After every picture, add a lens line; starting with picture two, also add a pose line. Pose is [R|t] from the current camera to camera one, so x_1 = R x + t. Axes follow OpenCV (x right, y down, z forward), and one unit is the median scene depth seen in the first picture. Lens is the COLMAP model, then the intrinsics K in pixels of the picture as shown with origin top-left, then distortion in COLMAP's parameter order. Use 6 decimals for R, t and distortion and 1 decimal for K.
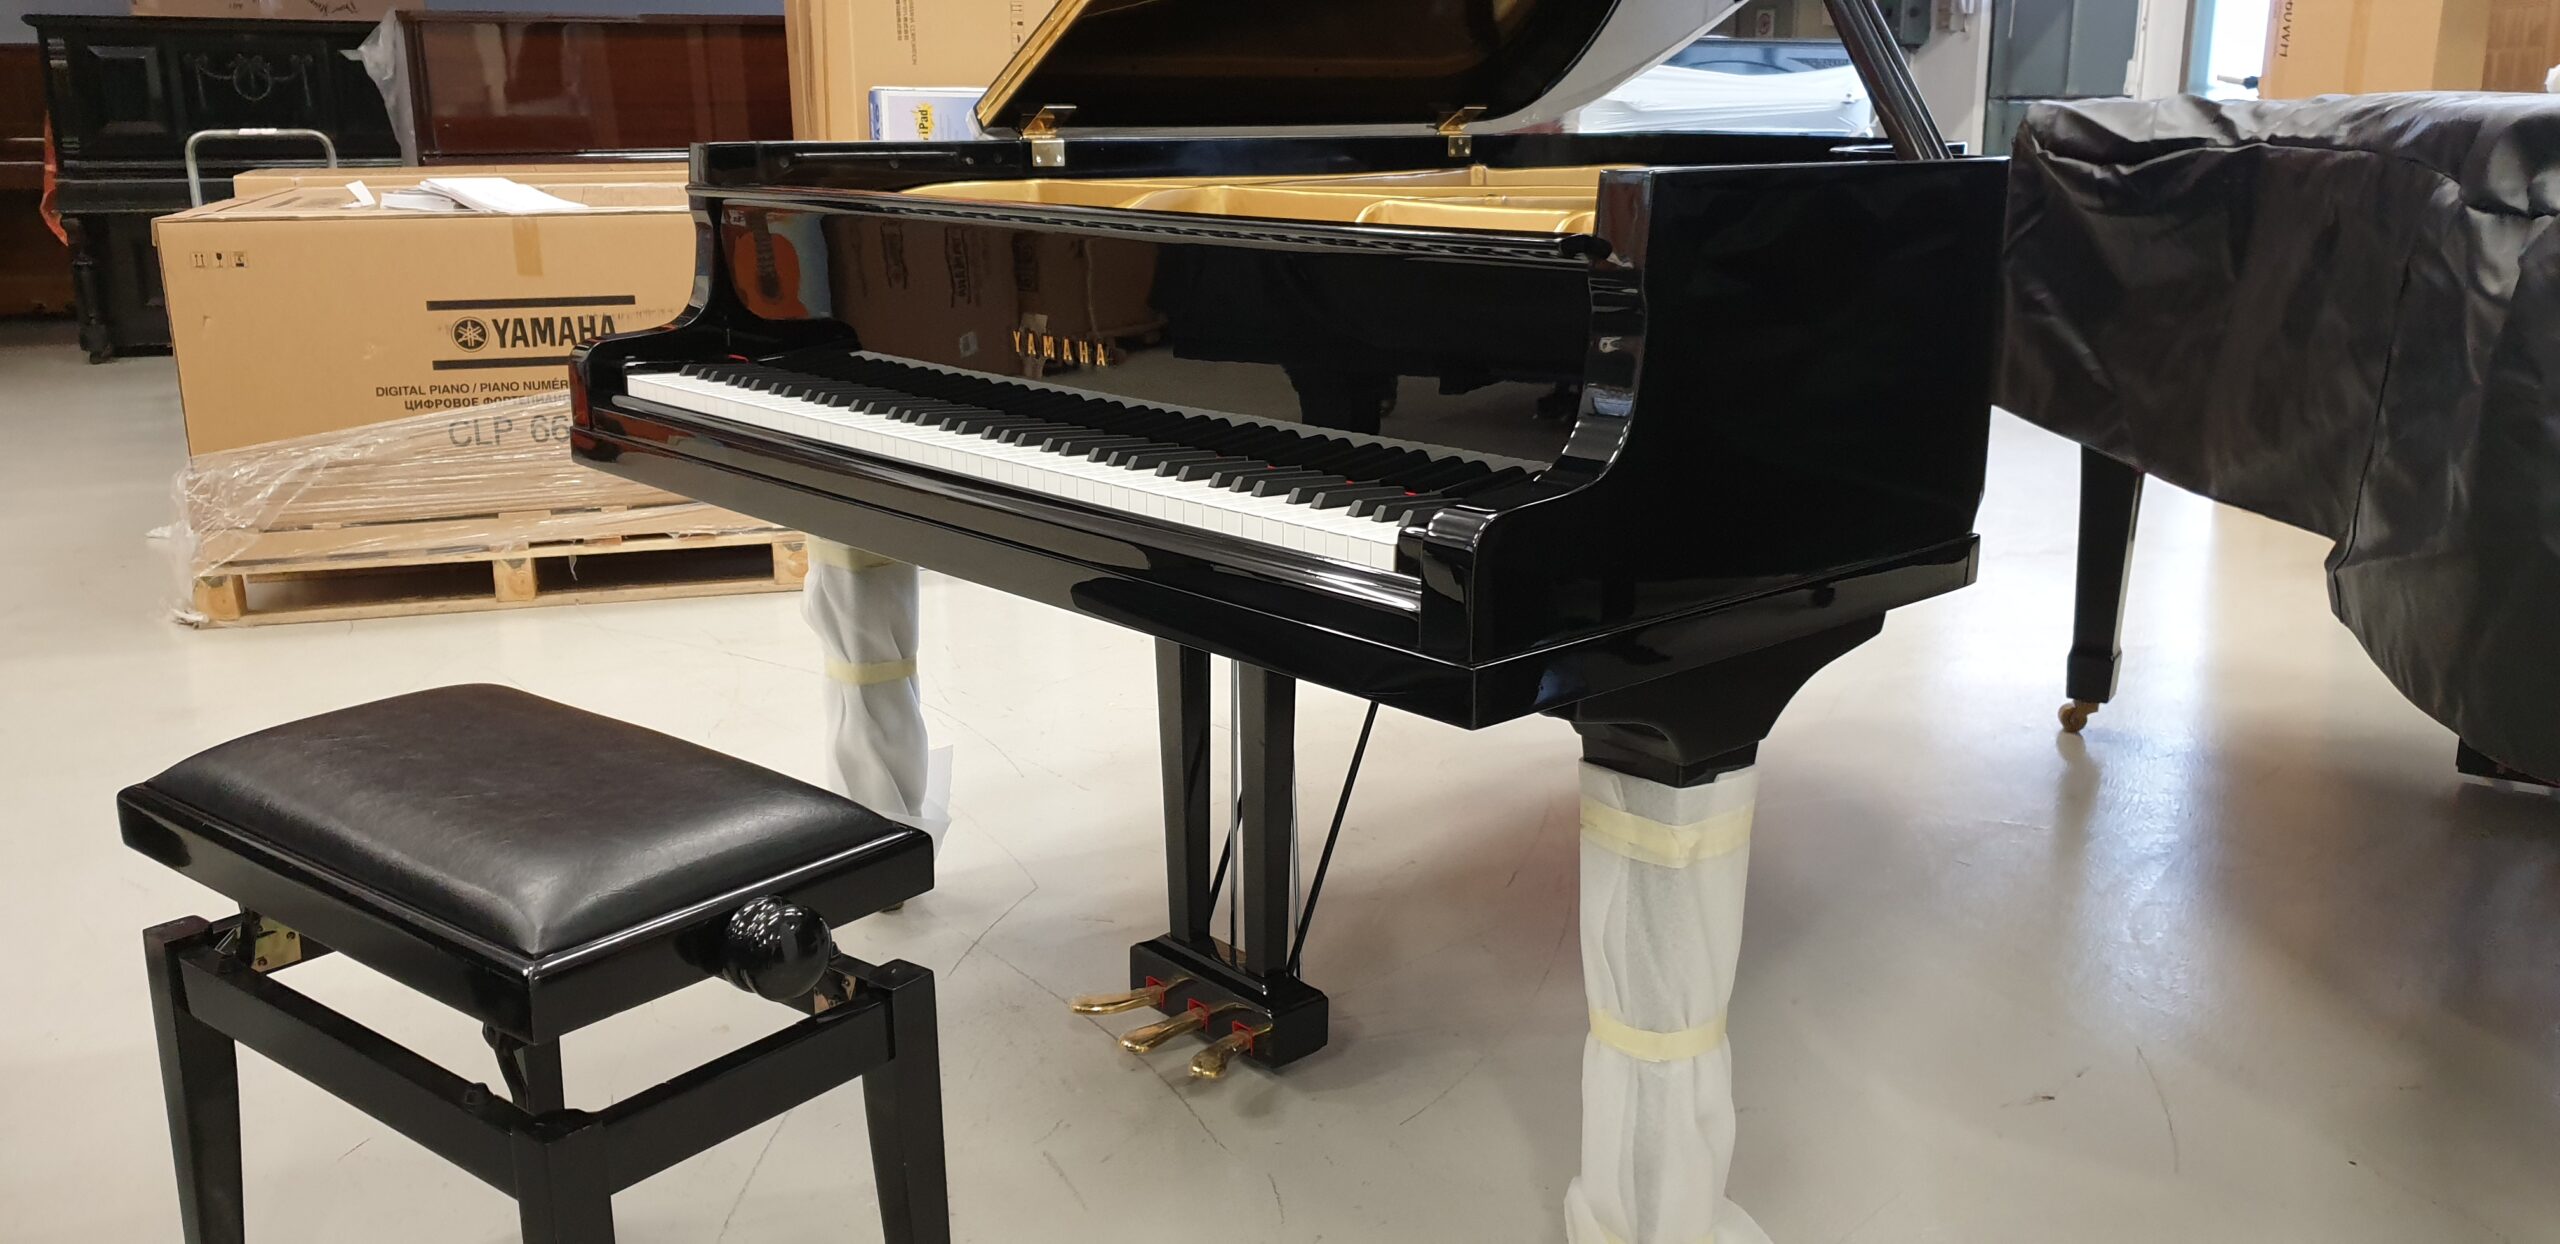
lens RADIAL K [[1991.4, 0, 1302.0], [0, 1991.4, 630.6], [0, 0, 1]] dist [0.004497, 0.006671]
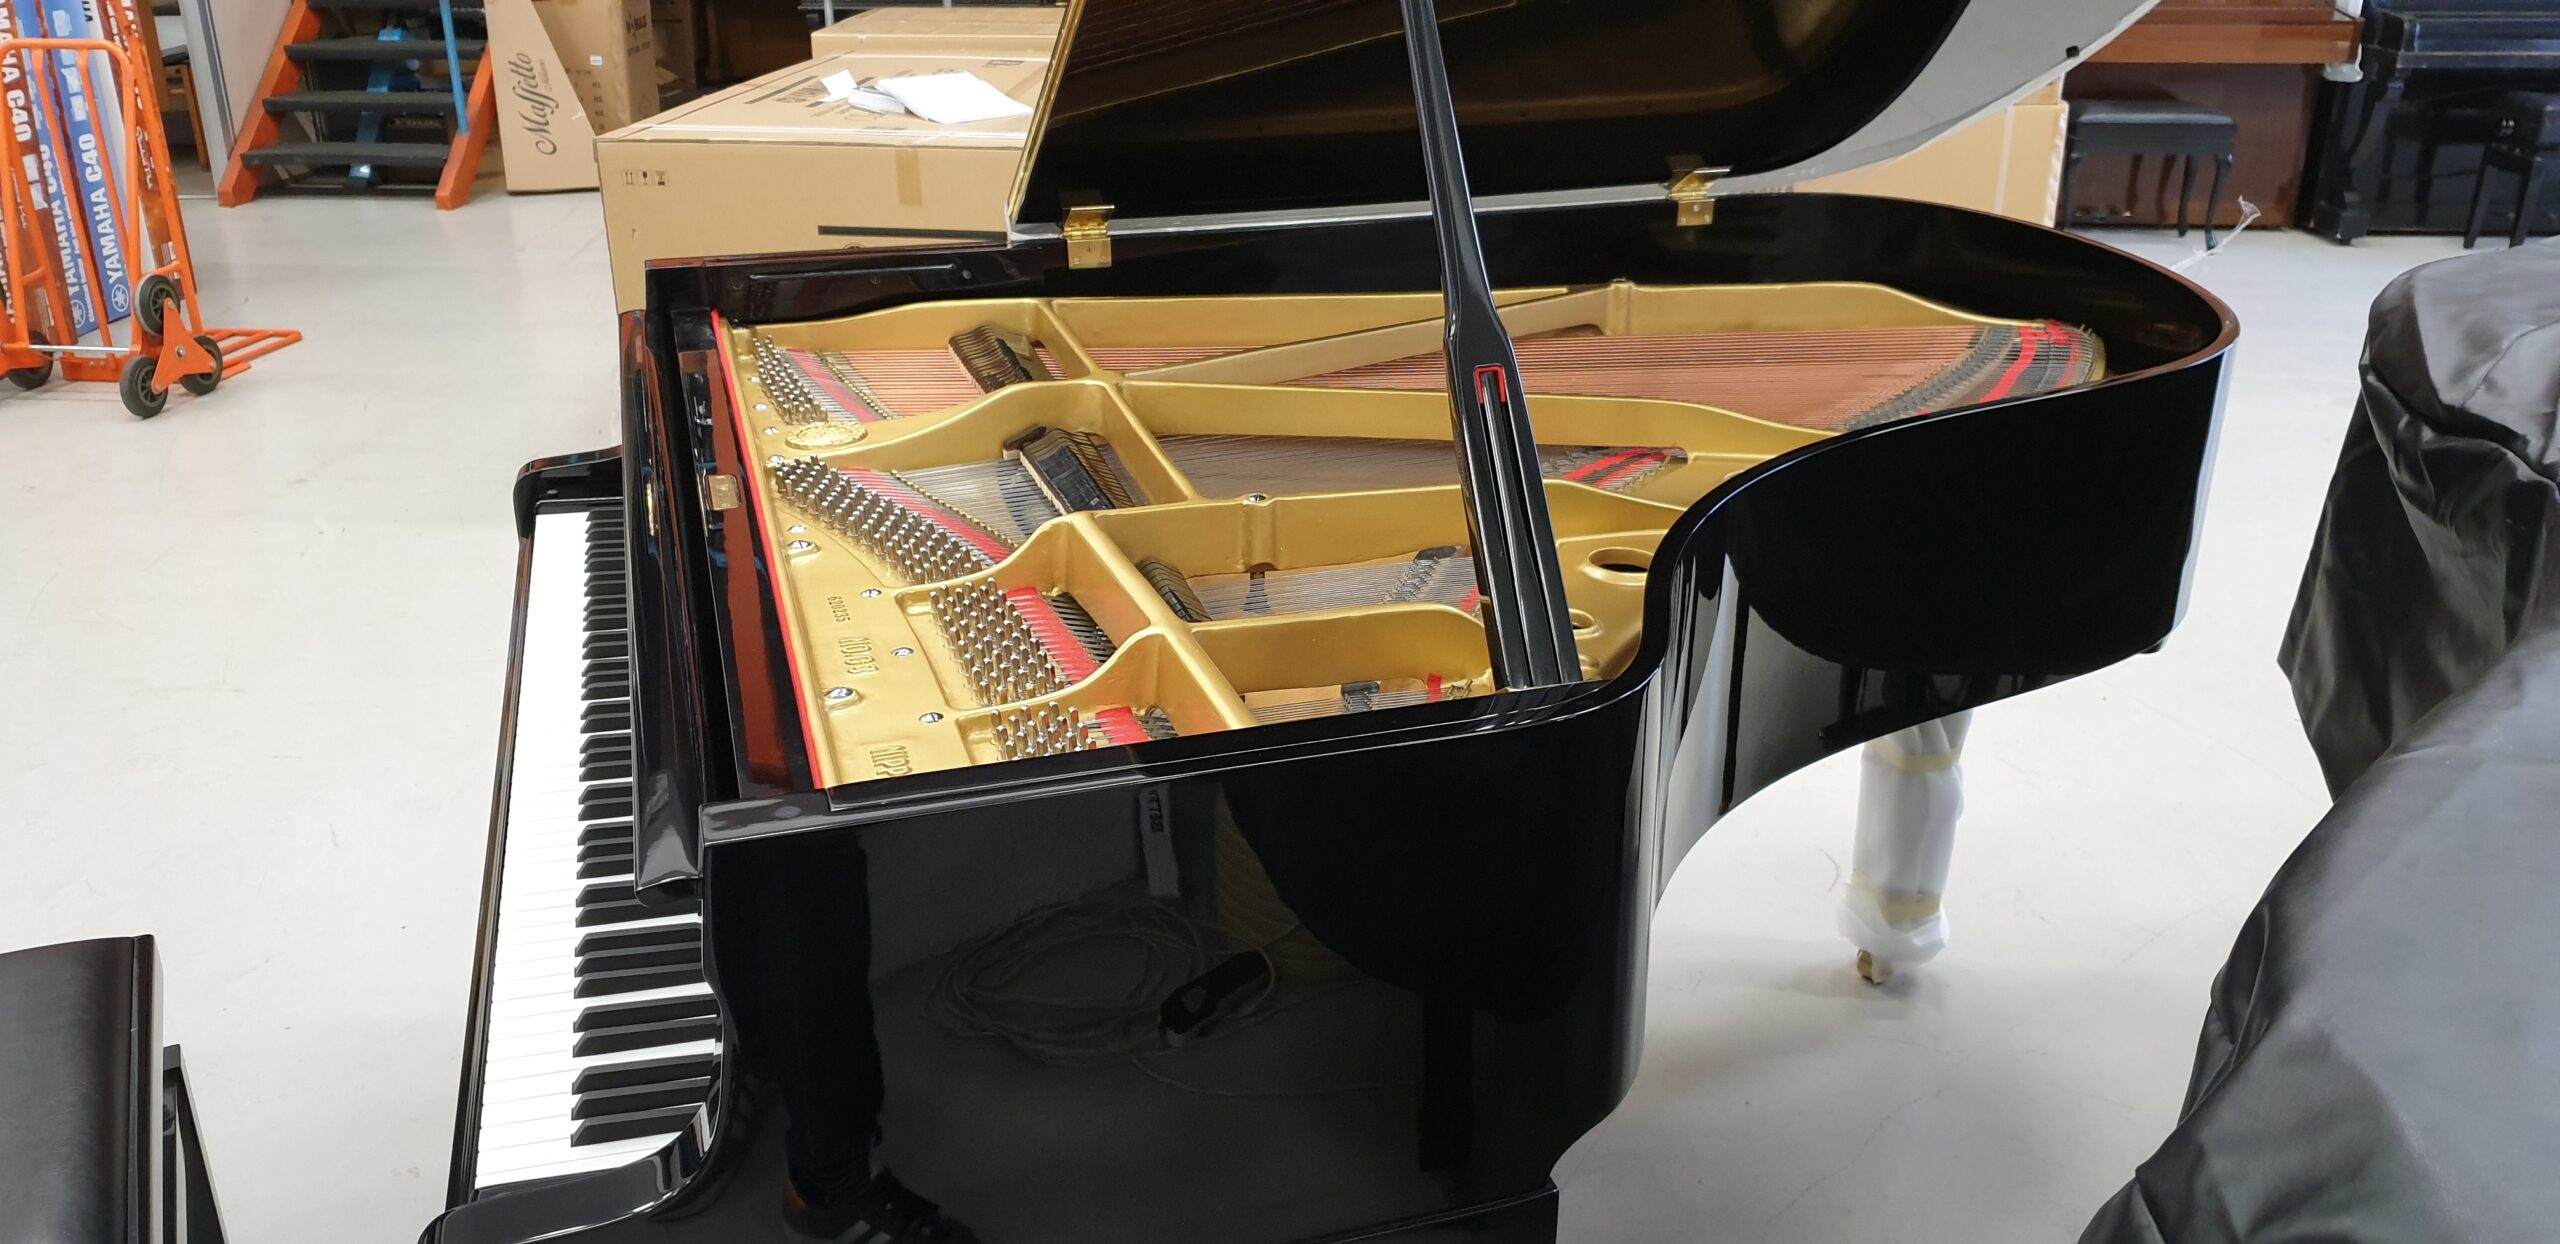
lens RADIAL K [[1991.4, 0, 1293.9], [0, 1991.4, 598.5], [0, 0, 1]] dist [0.004497, 0.006671]
pose [[0.908197, 0.155174, -0.388715, 0.213120], [-0.107217, 0.983999, 0.142306, -0.147730], [0.404578, -0.087565, 0.910302, 0.146073]]
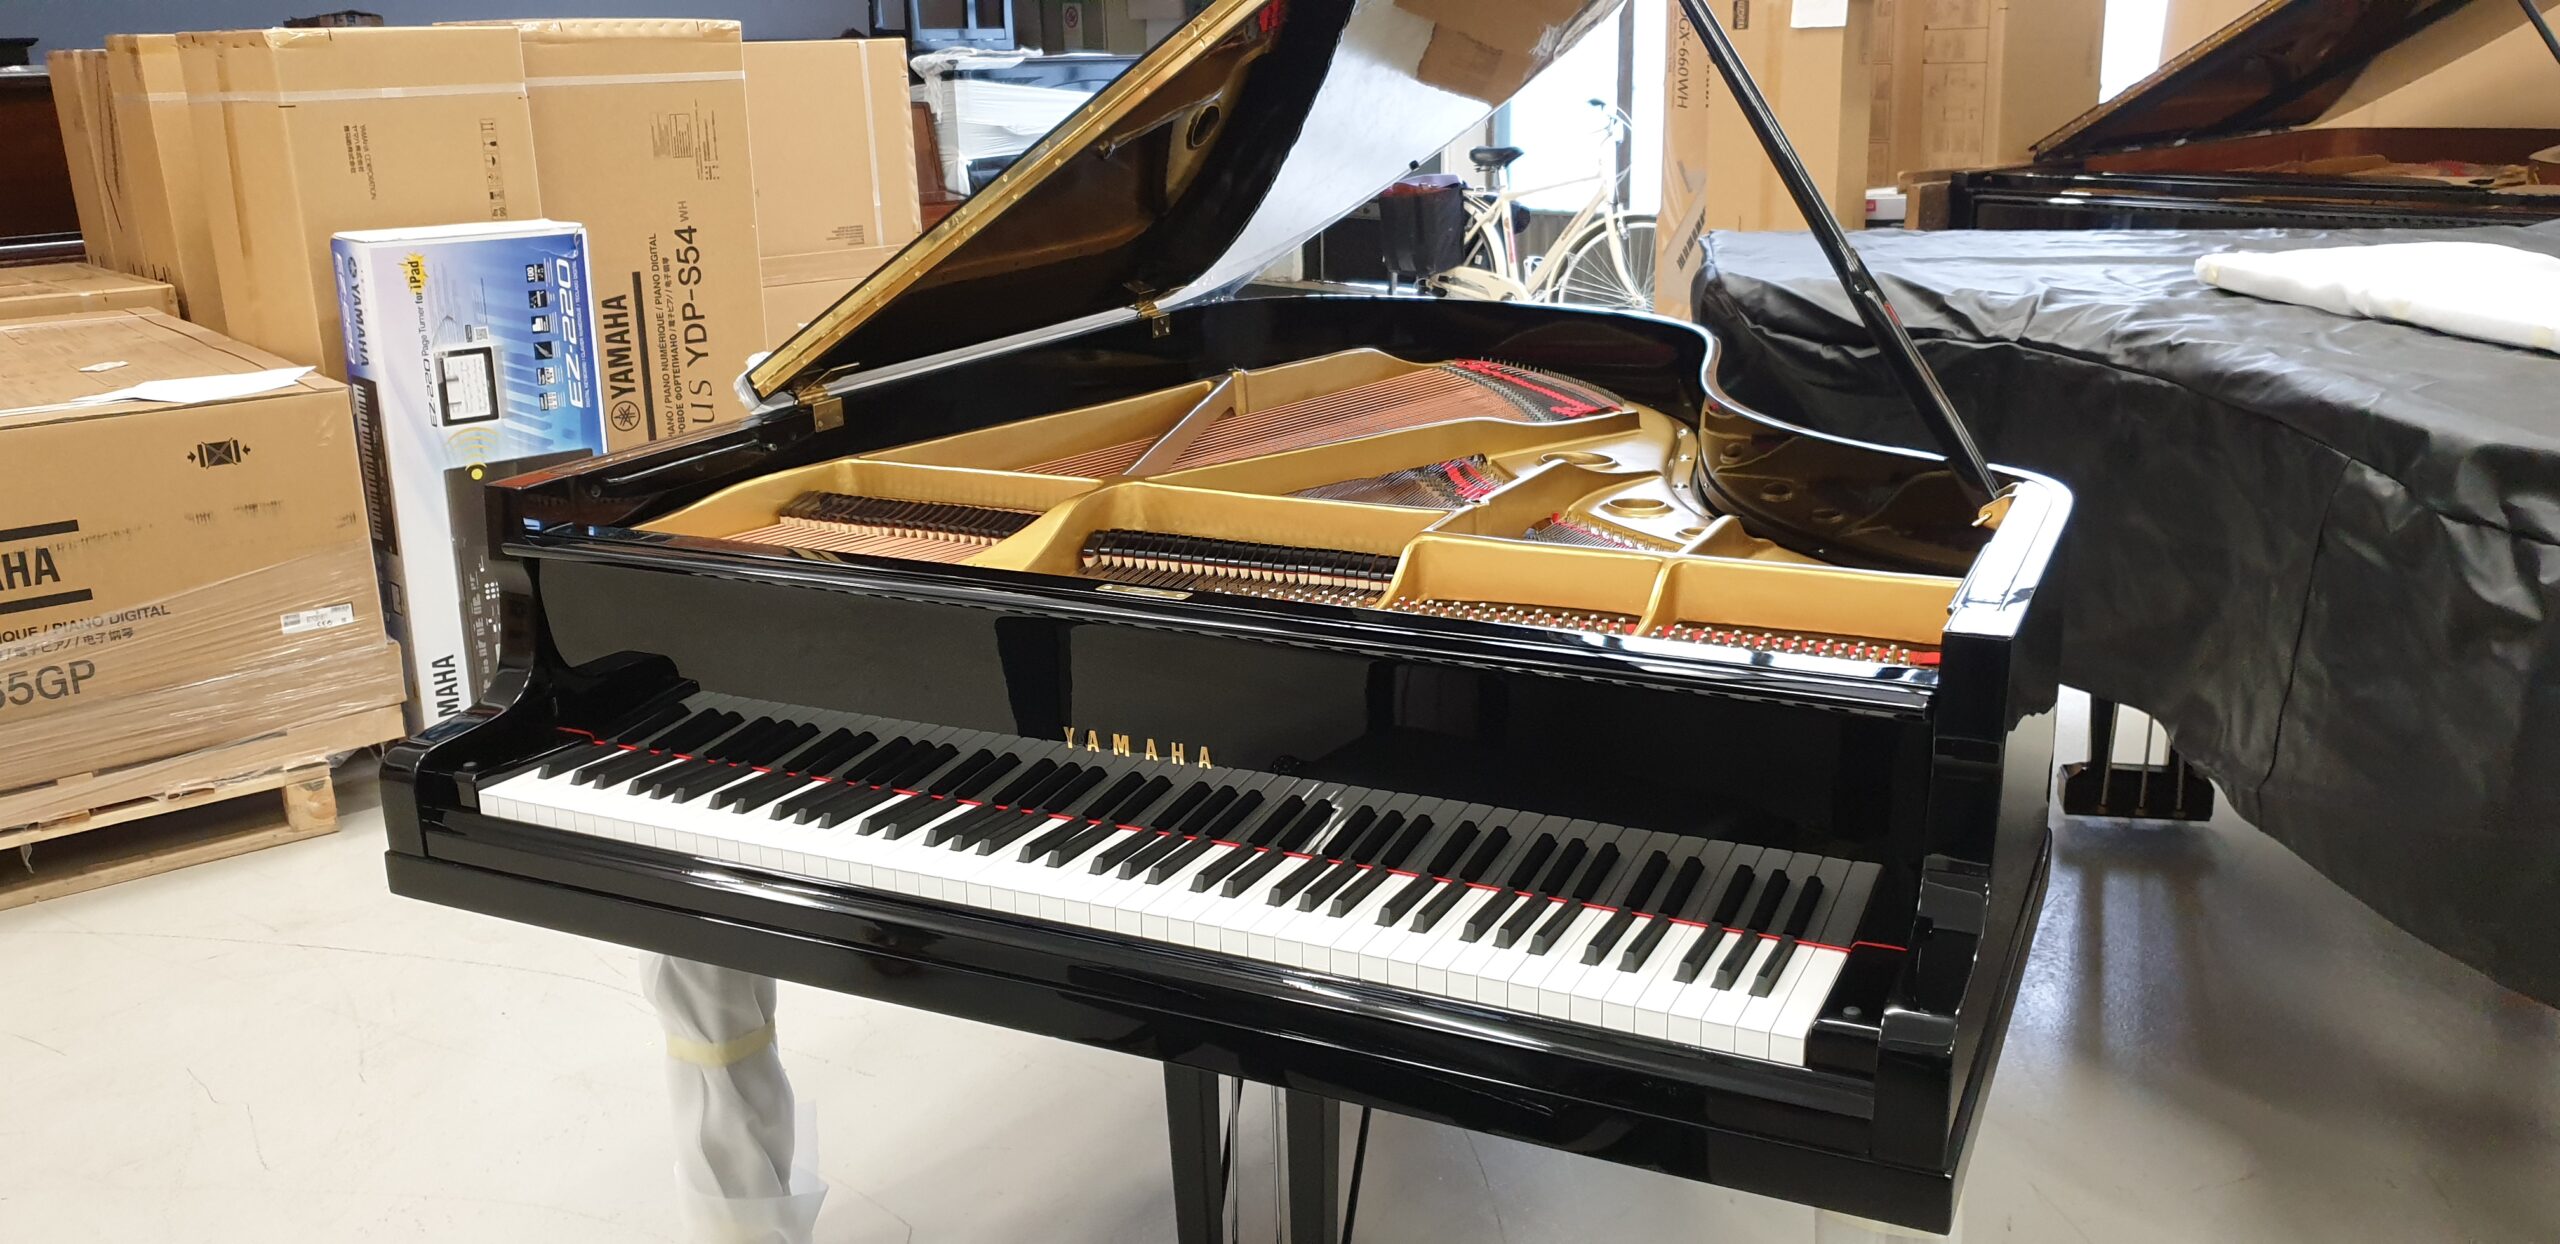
lens RADIAL K [[1991.4, 0, 1307.2], [0, 1991.4, 625.8], [0, 0, 1]] dist [0.004497, 0.006671]
pose [[0.926150, -0.125145, 0.355789, -0.169307], [0.115987, 0.992136, 0.047050, -0.107894], [-0.358879, -0.002309, 0.933381, 0.062710]]
